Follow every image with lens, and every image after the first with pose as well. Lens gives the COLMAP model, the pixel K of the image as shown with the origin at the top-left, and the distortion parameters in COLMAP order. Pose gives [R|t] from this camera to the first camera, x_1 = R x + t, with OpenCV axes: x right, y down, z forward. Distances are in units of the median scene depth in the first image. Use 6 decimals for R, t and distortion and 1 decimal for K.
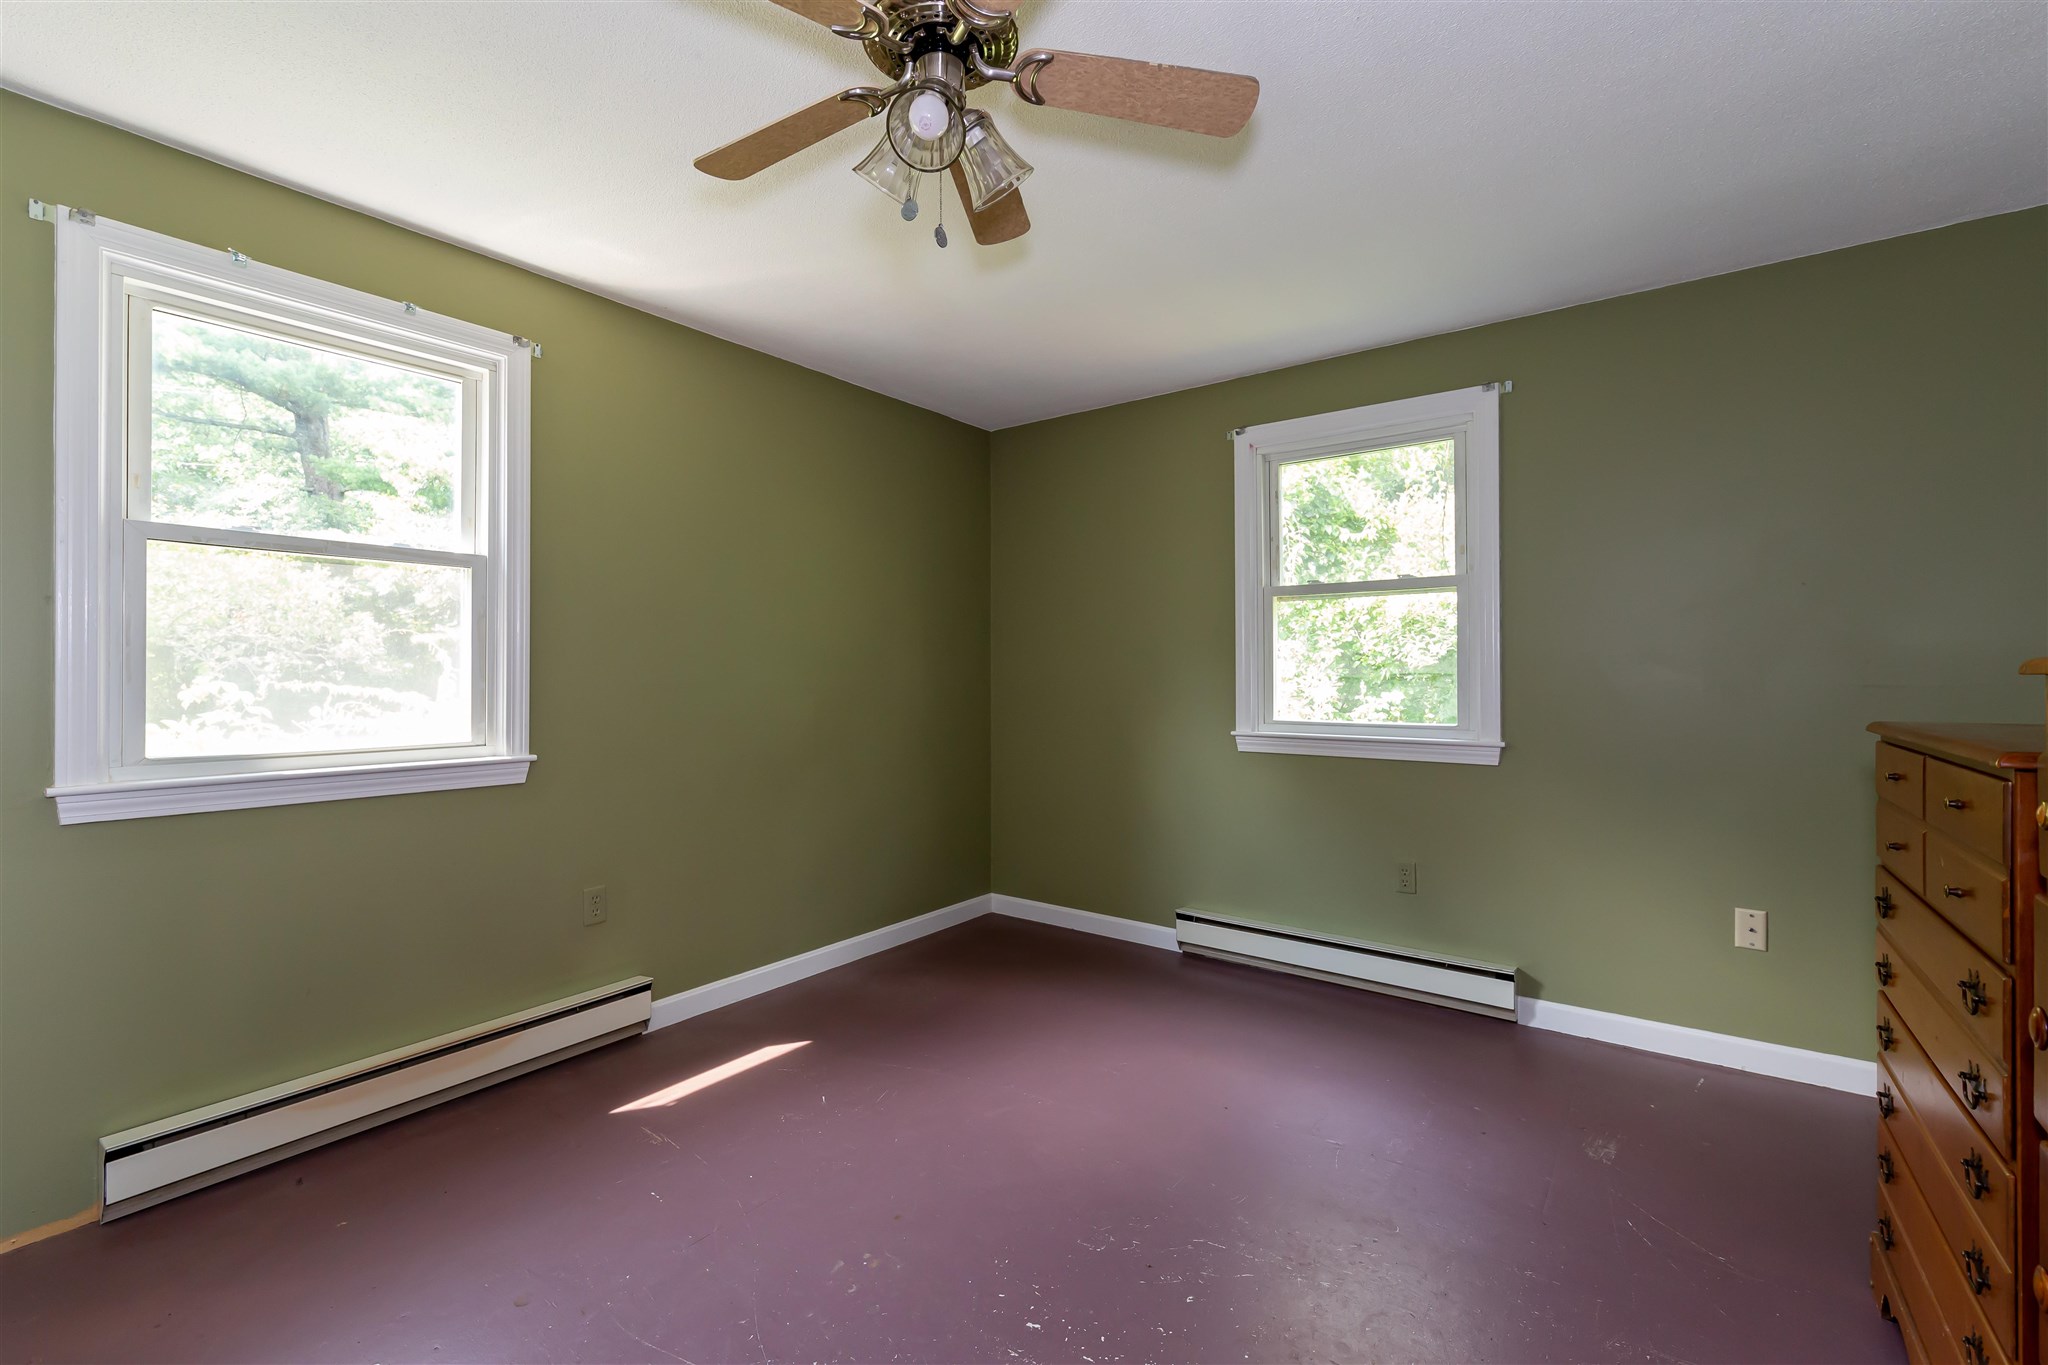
lens RADIAL K [[872.4, 0, 1017.6], [0, 872.4, 671.3], [0, 0, 1]] dist [0.010491, -0.000294]
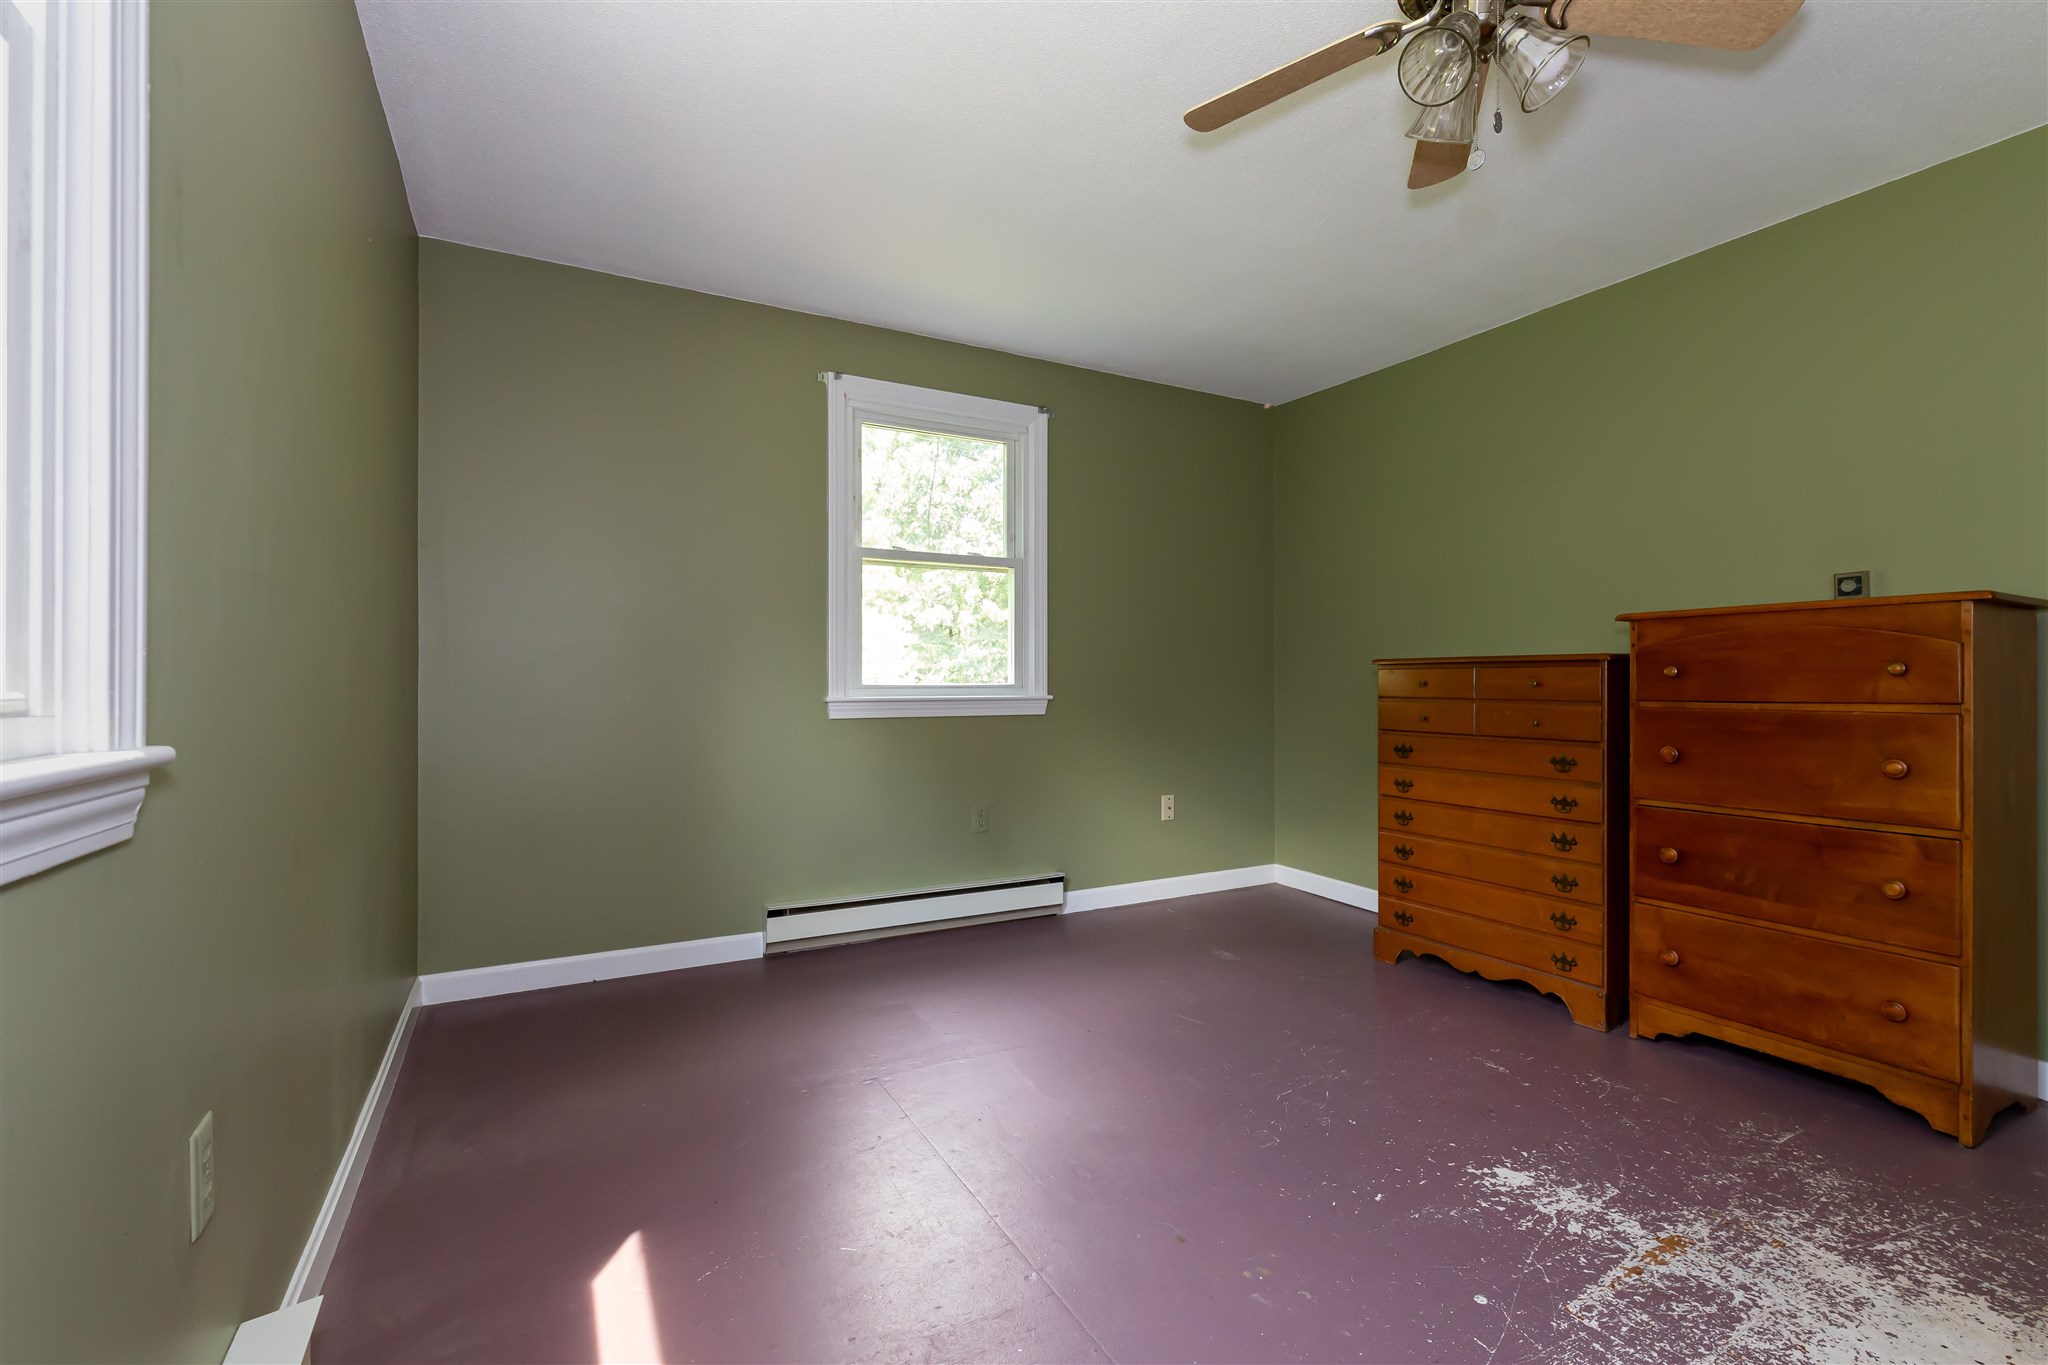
lens RADIAL K [[883.3, 0, 1023.1], [0, 883.3, 675.0], [0, 0, 1]] dist [0.002100, -0.000232]
pose [[0.412261, 0.010421, 0.911006, -0.626109], [-0.007774, 0.999938, -0.007921, 0.061675], [-0.911033, -0.003817, 0.412316, 0.512700]]
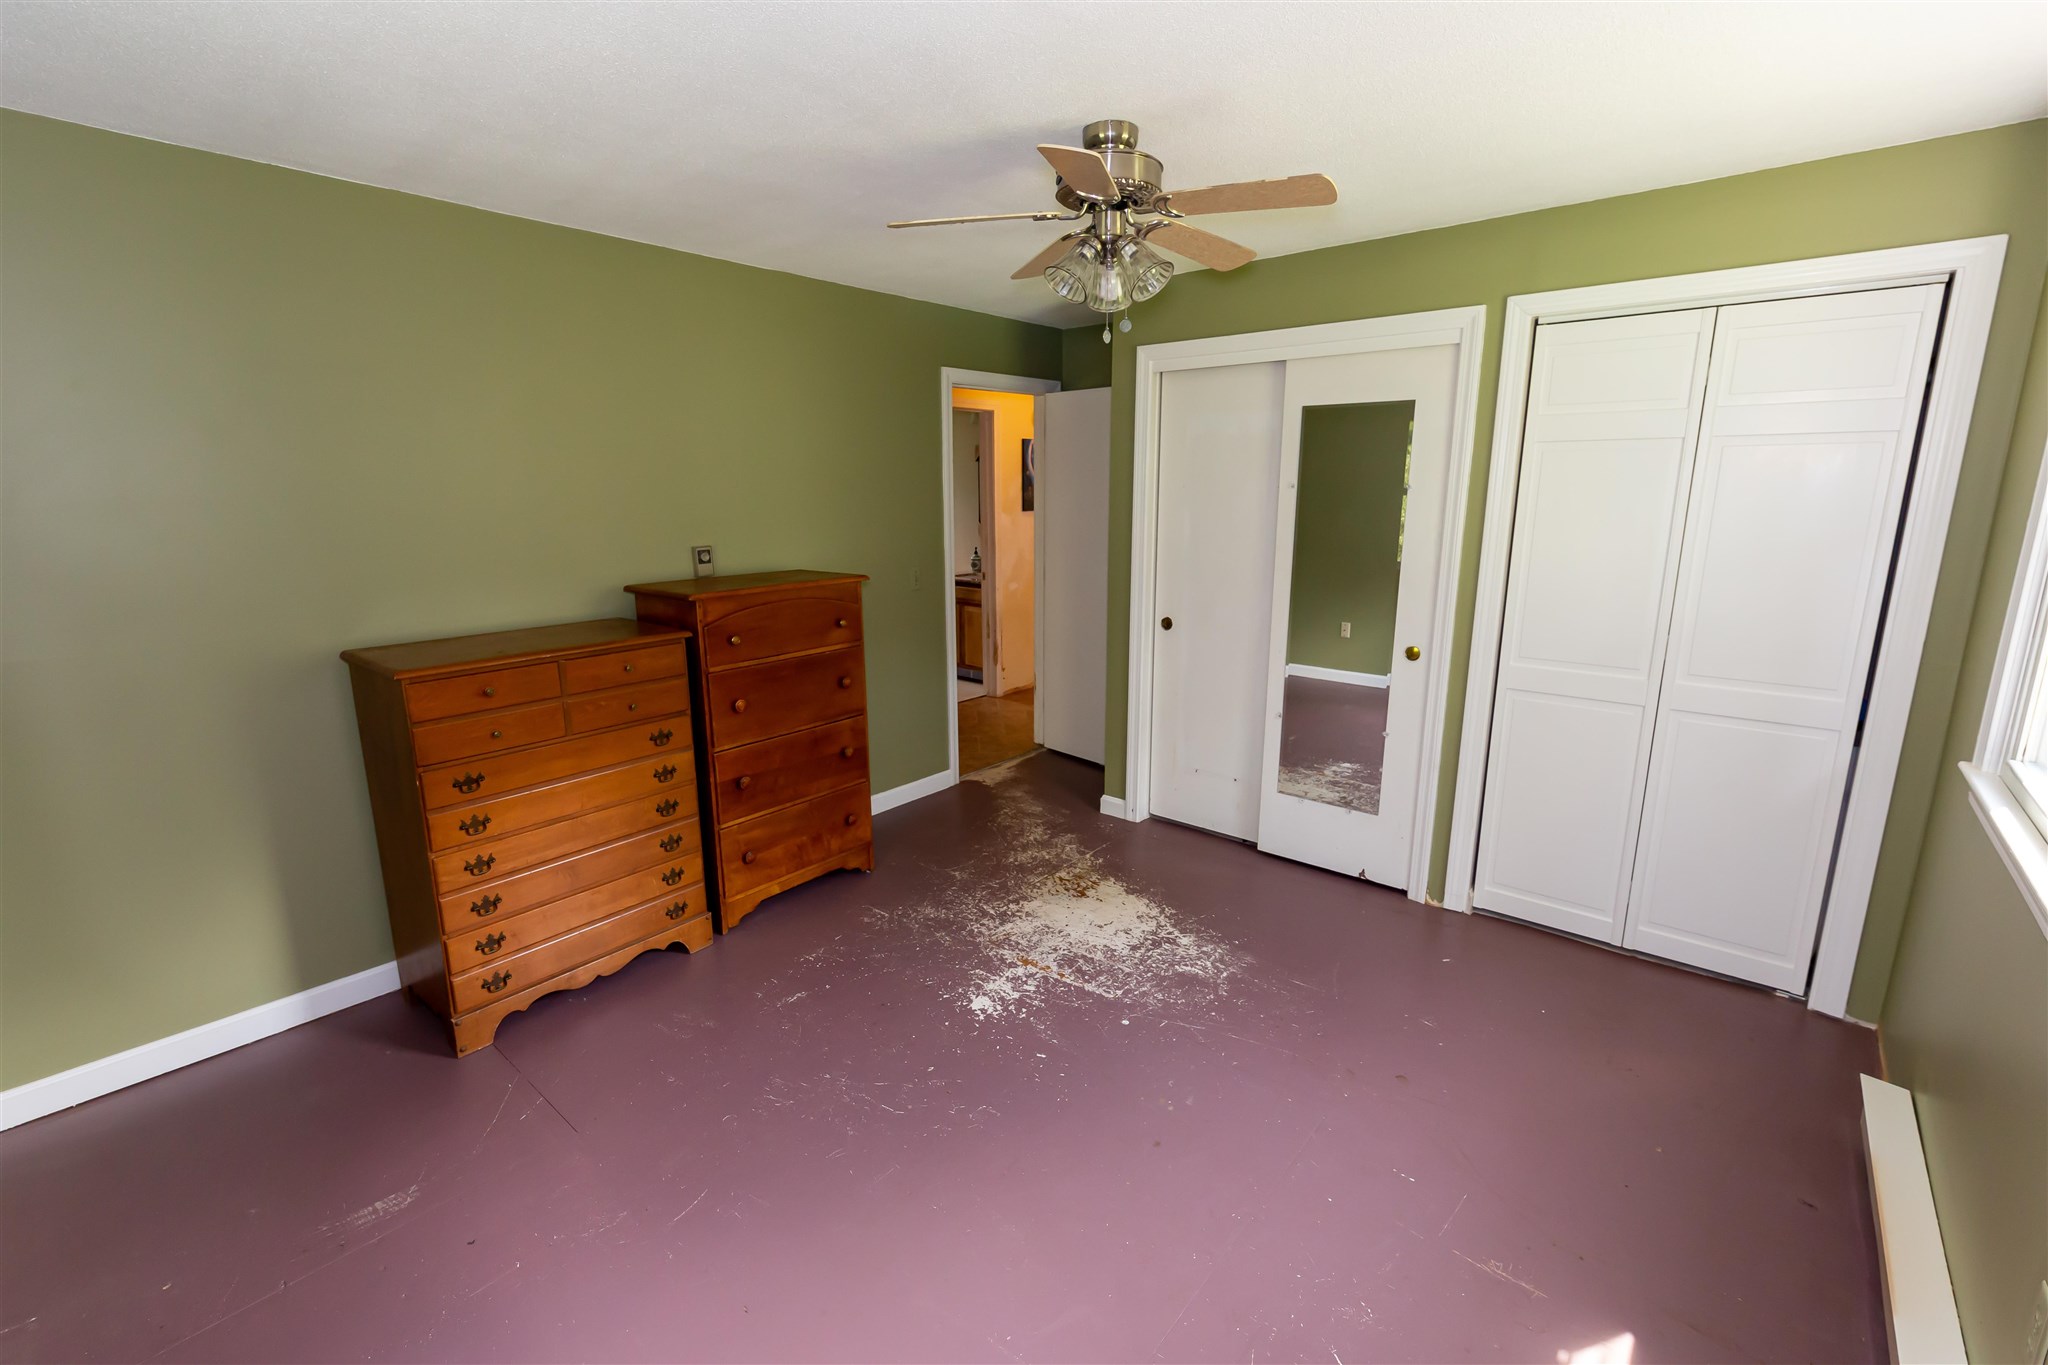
lens RADIAL K [[883.3, 0, 1023.1], [0, 883.3, 675.0], [0, 0, 1]] dist [0.002100, -0.000232]
pose [[-0.998675, -0.005783, 0.051130, -0.016623], [0.005019, 0.977980, 0.208636, -0.121169], [-0.051210, 0.208616, -0.976656, 1.272650]]
